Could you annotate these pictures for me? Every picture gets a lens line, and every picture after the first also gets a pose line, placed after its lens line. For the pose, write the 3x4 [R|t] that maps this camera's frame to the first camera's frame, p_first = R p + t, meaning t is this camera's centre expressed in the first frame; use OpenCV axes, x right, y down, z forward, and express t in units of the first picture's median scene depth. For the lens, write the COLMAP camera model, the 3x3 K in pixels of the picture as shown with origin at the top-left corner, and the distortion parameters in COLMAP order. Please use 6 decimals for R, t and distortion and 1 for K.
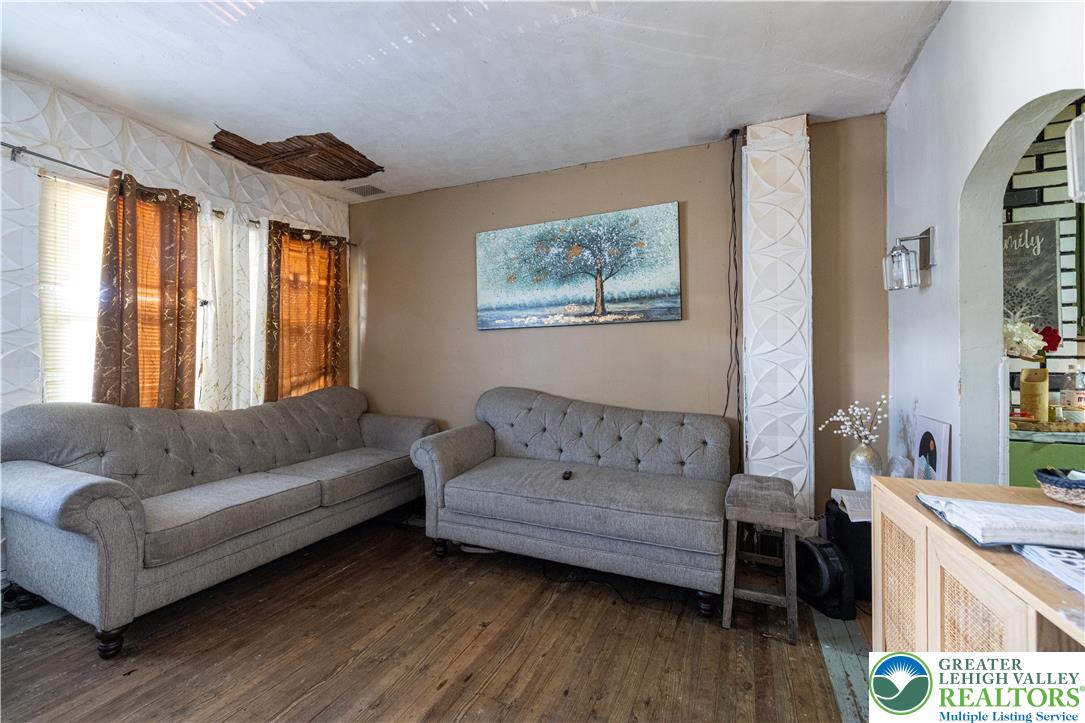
lens RADIAL K [[452.7, 0, 542.3], [0, 452.7, 355.6], [0, 0, 1]] dist [-0.000406, 0.000483]
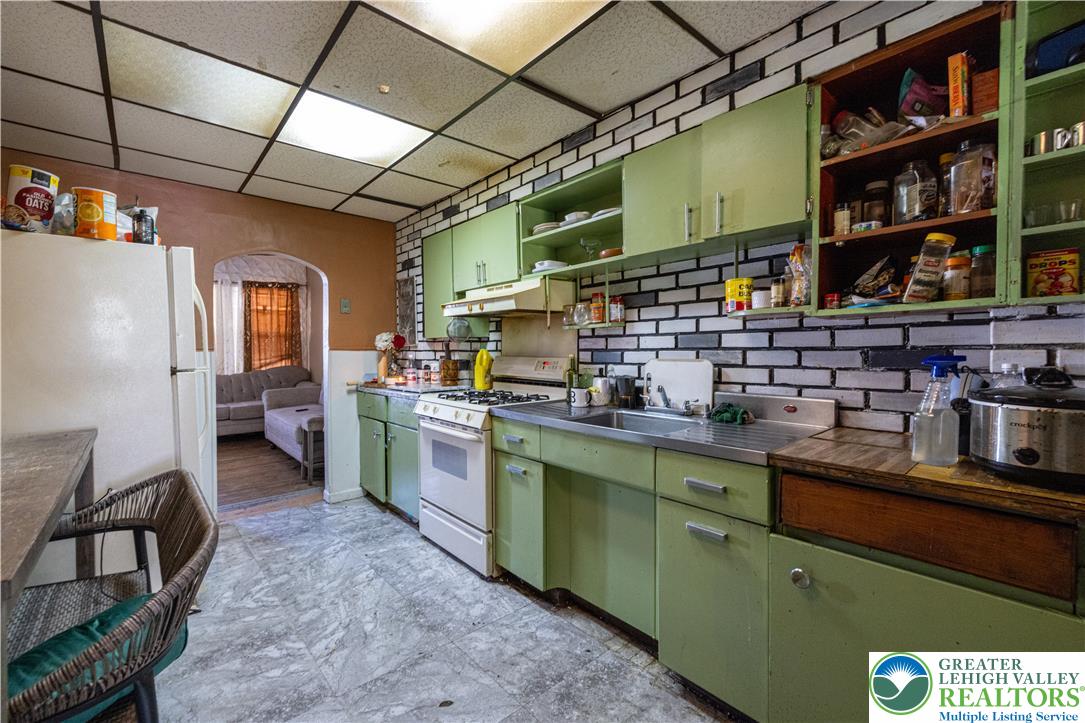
lens RADIAL K [[452.7, 0, 540.0], [0, 452.7, 357.5], [0, 0, 1]] dist [-0.000406, 0.000483]
pose [[0.909045, 0.008972, -0.416602, 2.293873], [0.000179, 0.999760, 0.021921, -0.009059], [0.416699, -0.020002, 0.908825, -0.441191]]
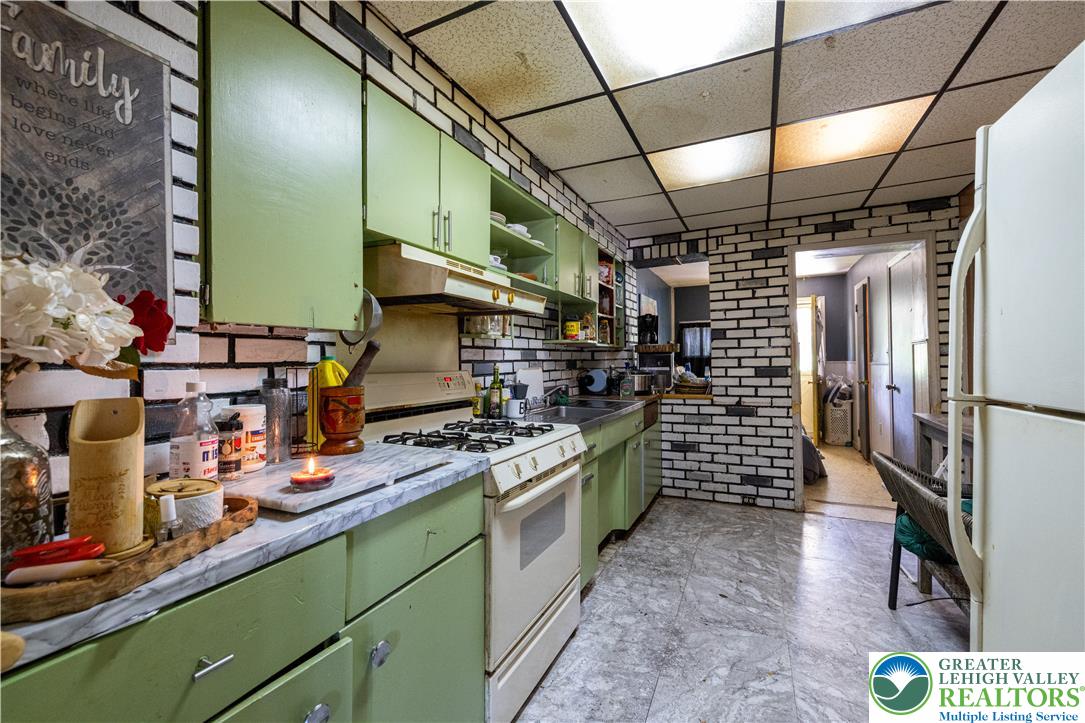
lens RADIAL K [[452.7, 0, 538.0], [0, 452.7, 357.4], [0, 0, 1]] dist [-0.000406, 0.000483]
pose [[0.032309, 0.011424, 0.999413, 0.681466], [0.003965, 0.999925, -0.011558, 0.001386], [-0.999470, 0.004336, 0.032261, 0.598636]]
